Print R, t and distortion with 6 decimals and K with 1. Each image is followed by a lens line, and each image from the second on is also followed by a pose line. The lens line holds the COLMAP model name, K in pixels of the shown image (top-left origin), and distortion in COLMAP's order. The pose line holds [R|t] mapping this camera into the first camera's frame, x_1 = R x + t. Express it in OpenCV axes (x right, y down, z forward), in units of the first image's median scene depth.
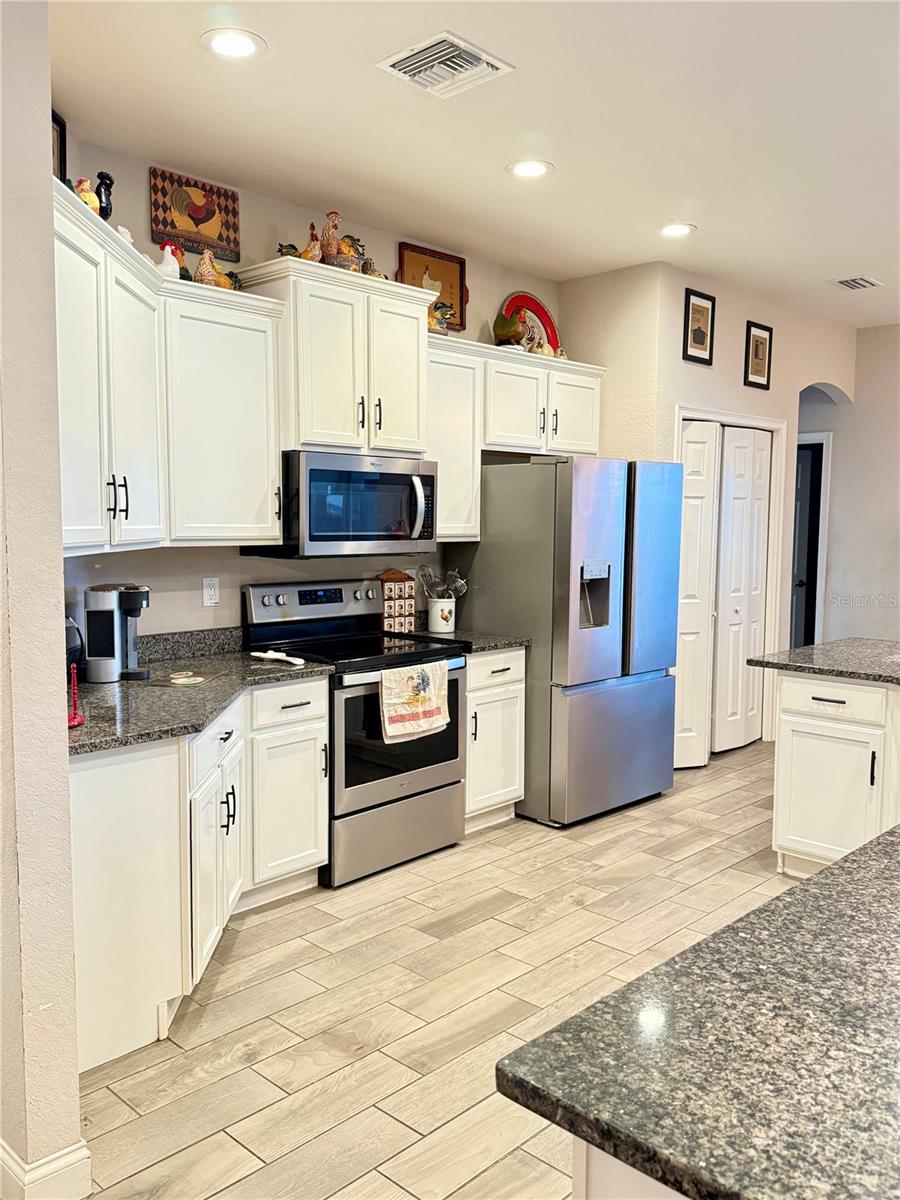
lens RADIAL K [[973.9, 0, 450.4], [0, 973.9, 609.8], [0, 0, 1]] dist [0.081119, -0.024777]
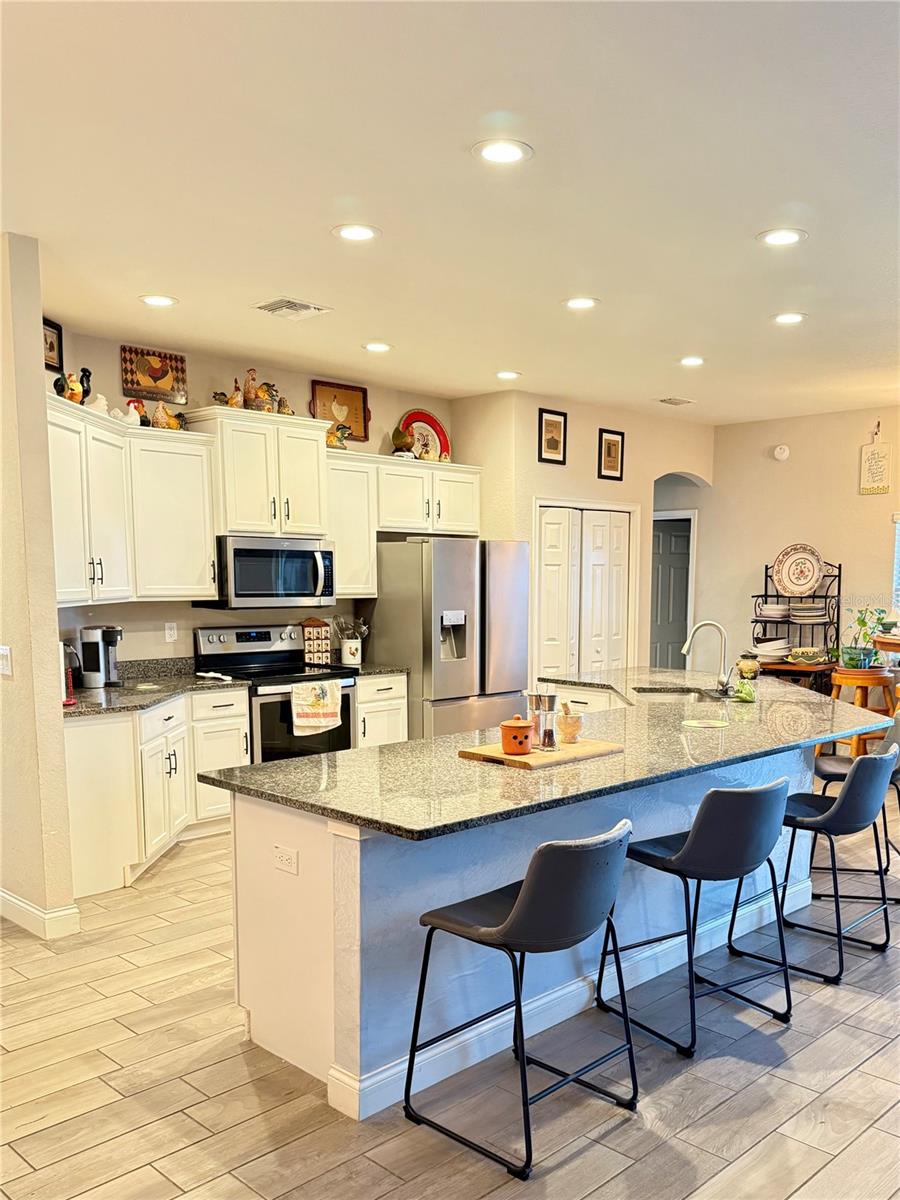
lens RADIAL K [[1029.8, 0, 525.5], [0, 1029.8, 711.1], [0, 0, 1]] dist [0.087232, -0.071943]
pose [[0.999862, -0.003664, 0.016212, 0.247067], [0.003010, 0.999189, 0.040146, 0.036665], [-0.016346, -0.040091, 0.999062, -0.538111]]
